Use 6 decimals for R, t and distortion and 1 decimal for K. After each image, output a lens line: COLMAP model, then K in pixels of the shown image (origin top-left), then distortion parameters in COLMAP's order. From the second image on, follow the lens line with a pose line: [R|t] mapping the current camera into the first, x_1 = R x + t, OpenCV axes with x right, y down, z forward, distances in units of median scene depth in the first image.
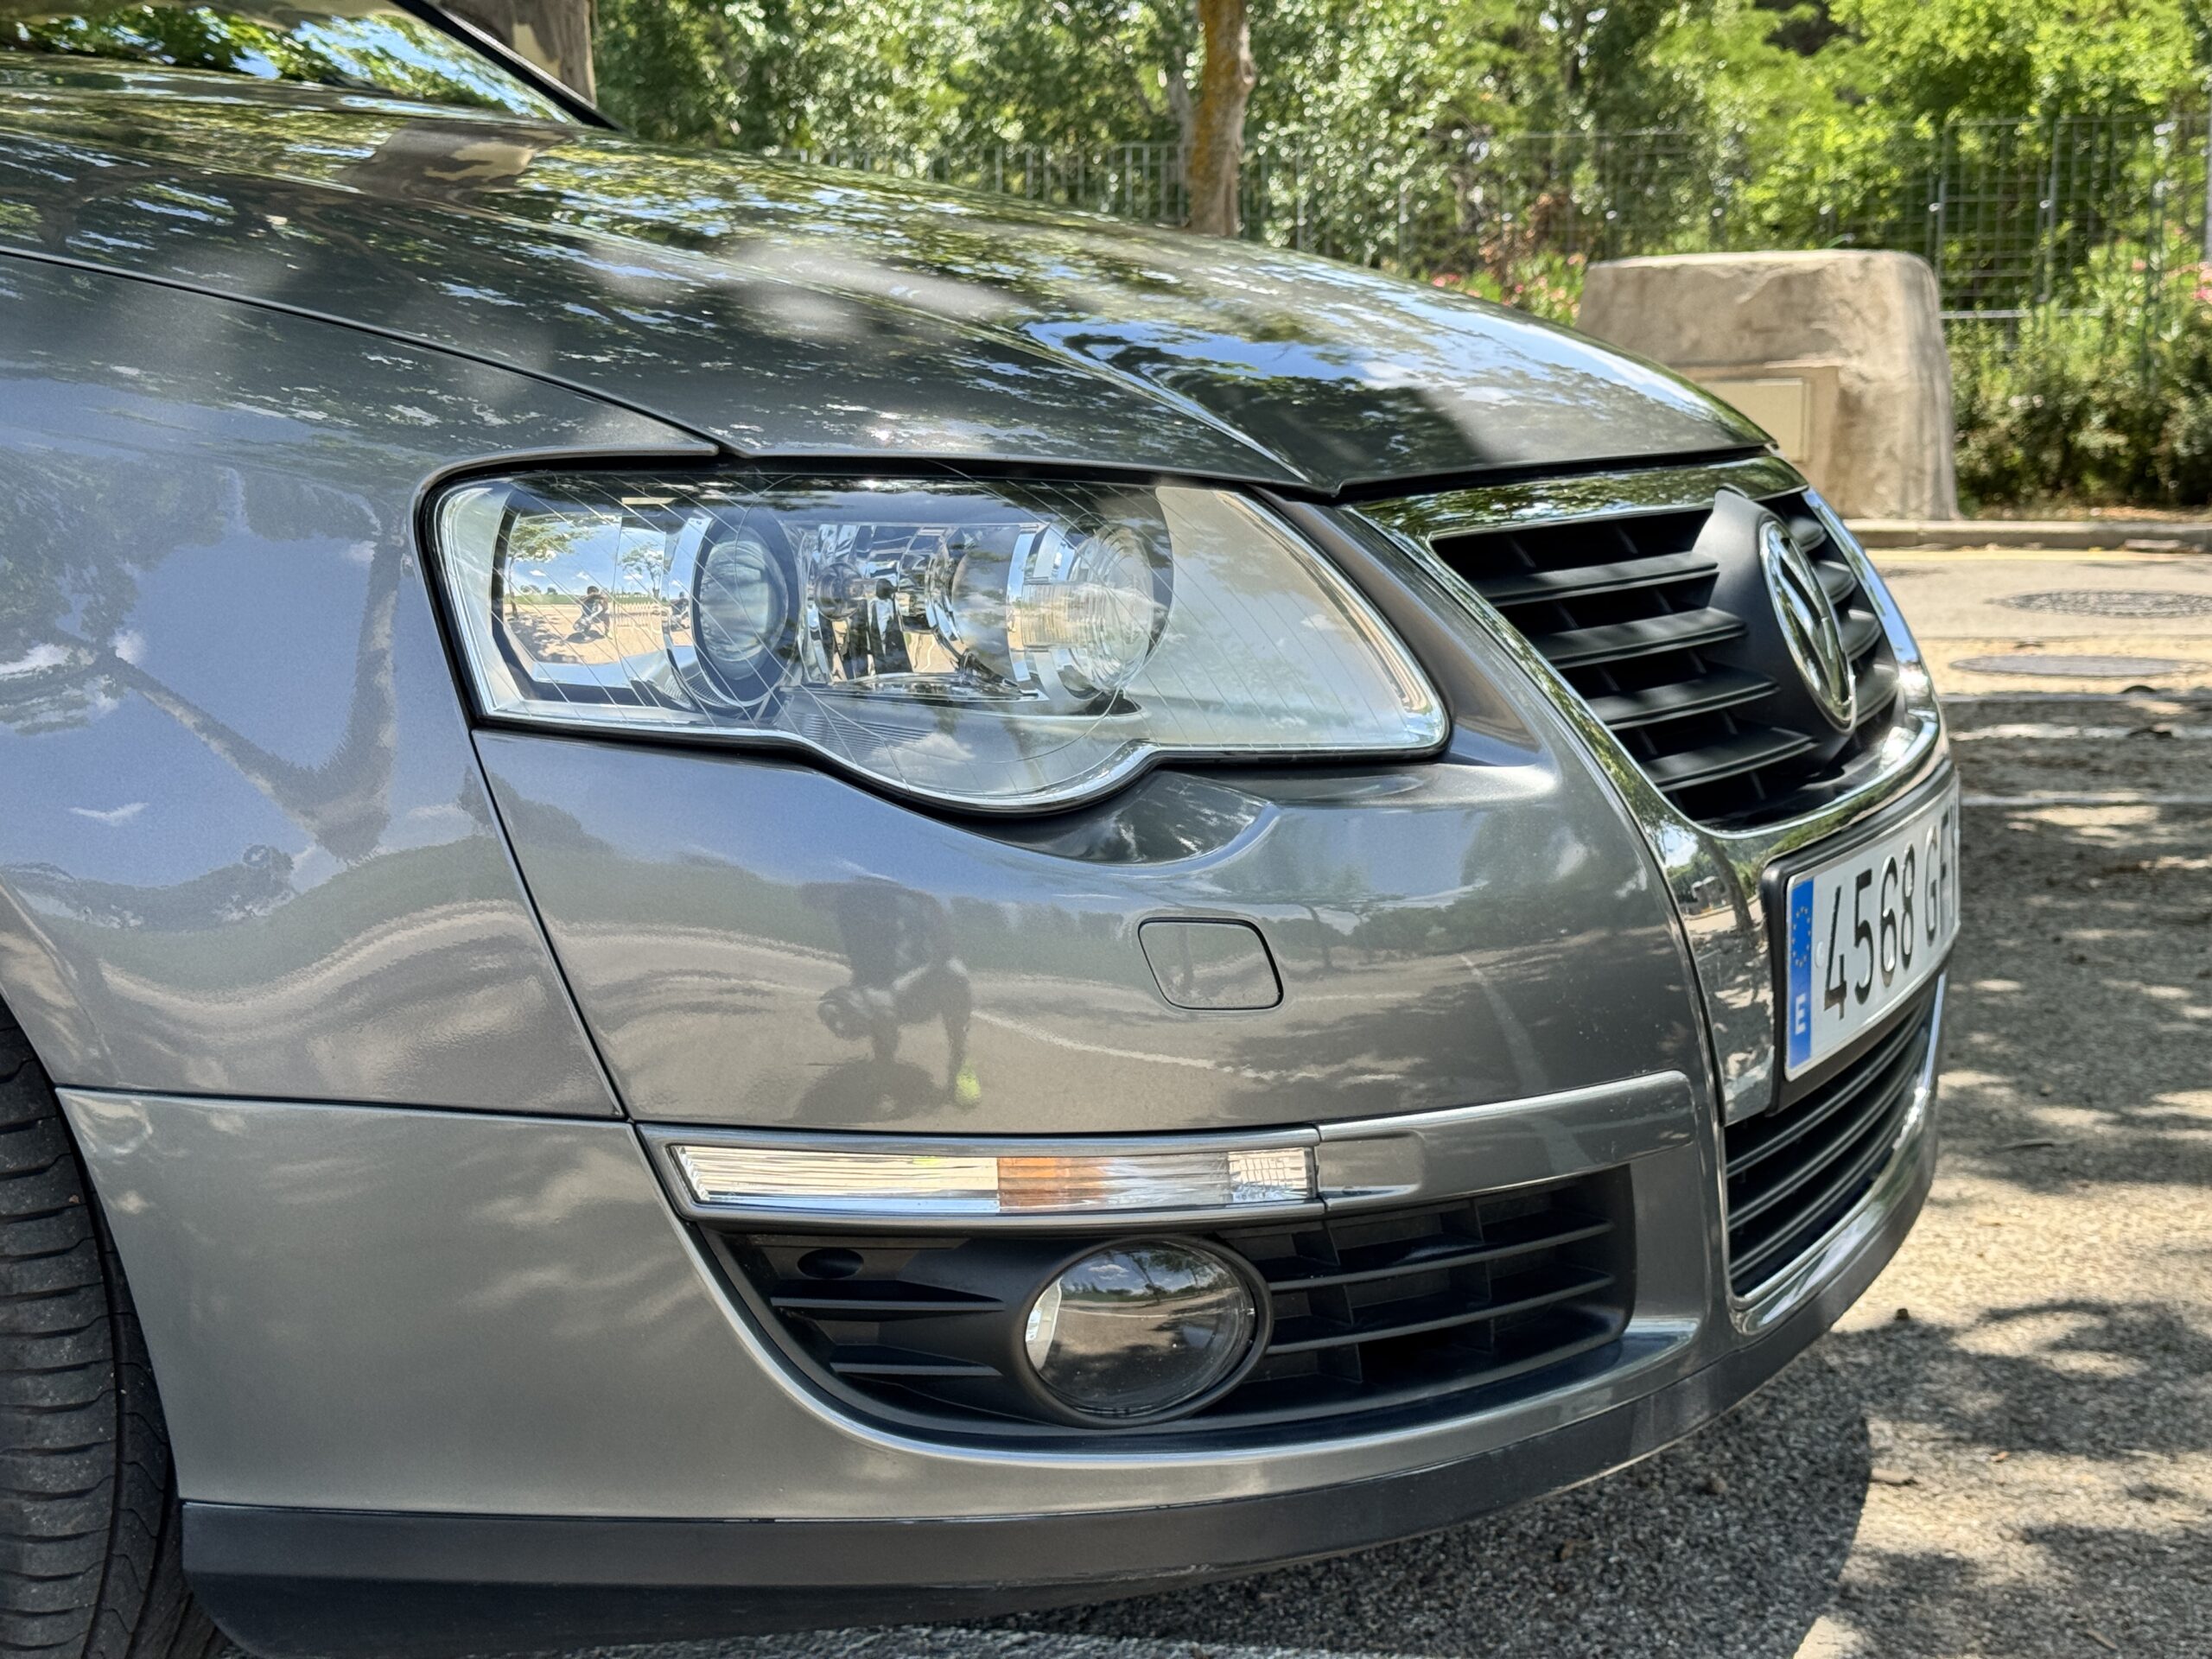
lens RADIAL K [[3227.6, 0, 1116.2], [0, 3227.6, 825.4], [0, 0, 1]] dist [0.118868, 0.000000]
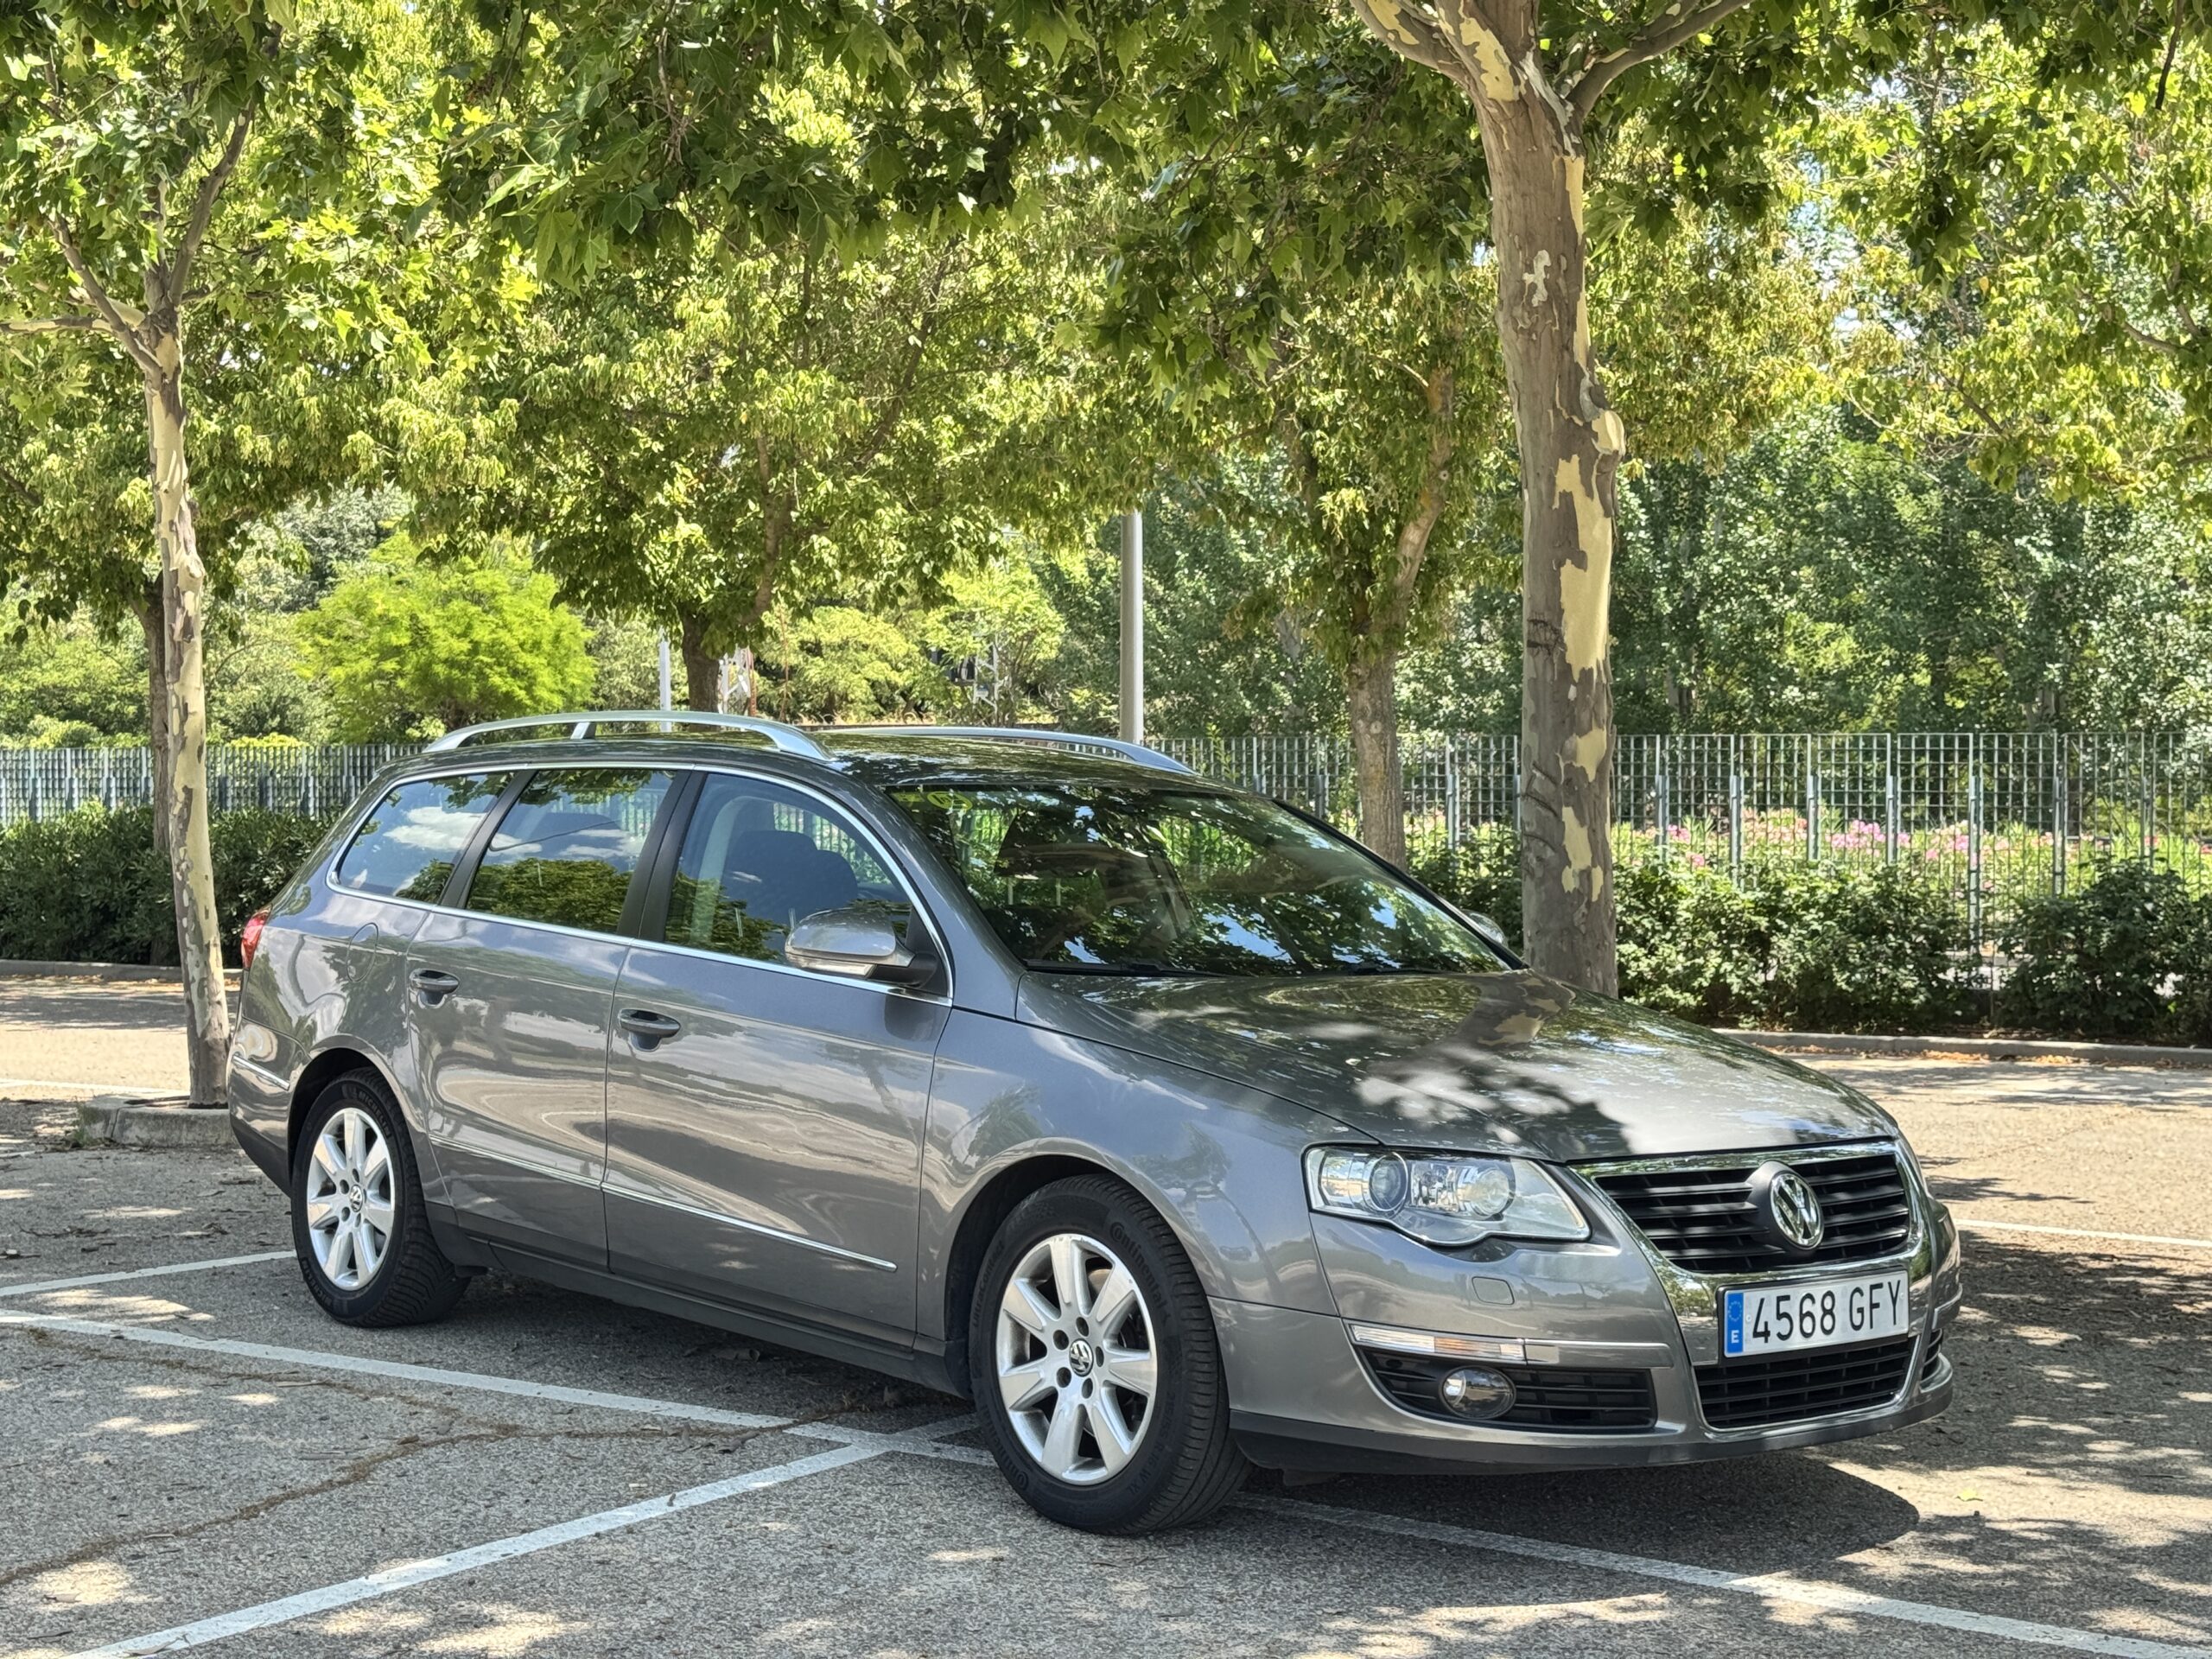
lens RADIAL K [[3227.6, 0, 1105.1], [0, 3227.6, 822.3], [0, 0, 1]] dist [0.118868, 0.000000]
pose [[0.917961, 0.027905, -0.395688, 0.805878], [-0.083740, 0.988674, -0.124548, 0.008838], [0.387731, 0.147465, 0.909901, -1.980336]]
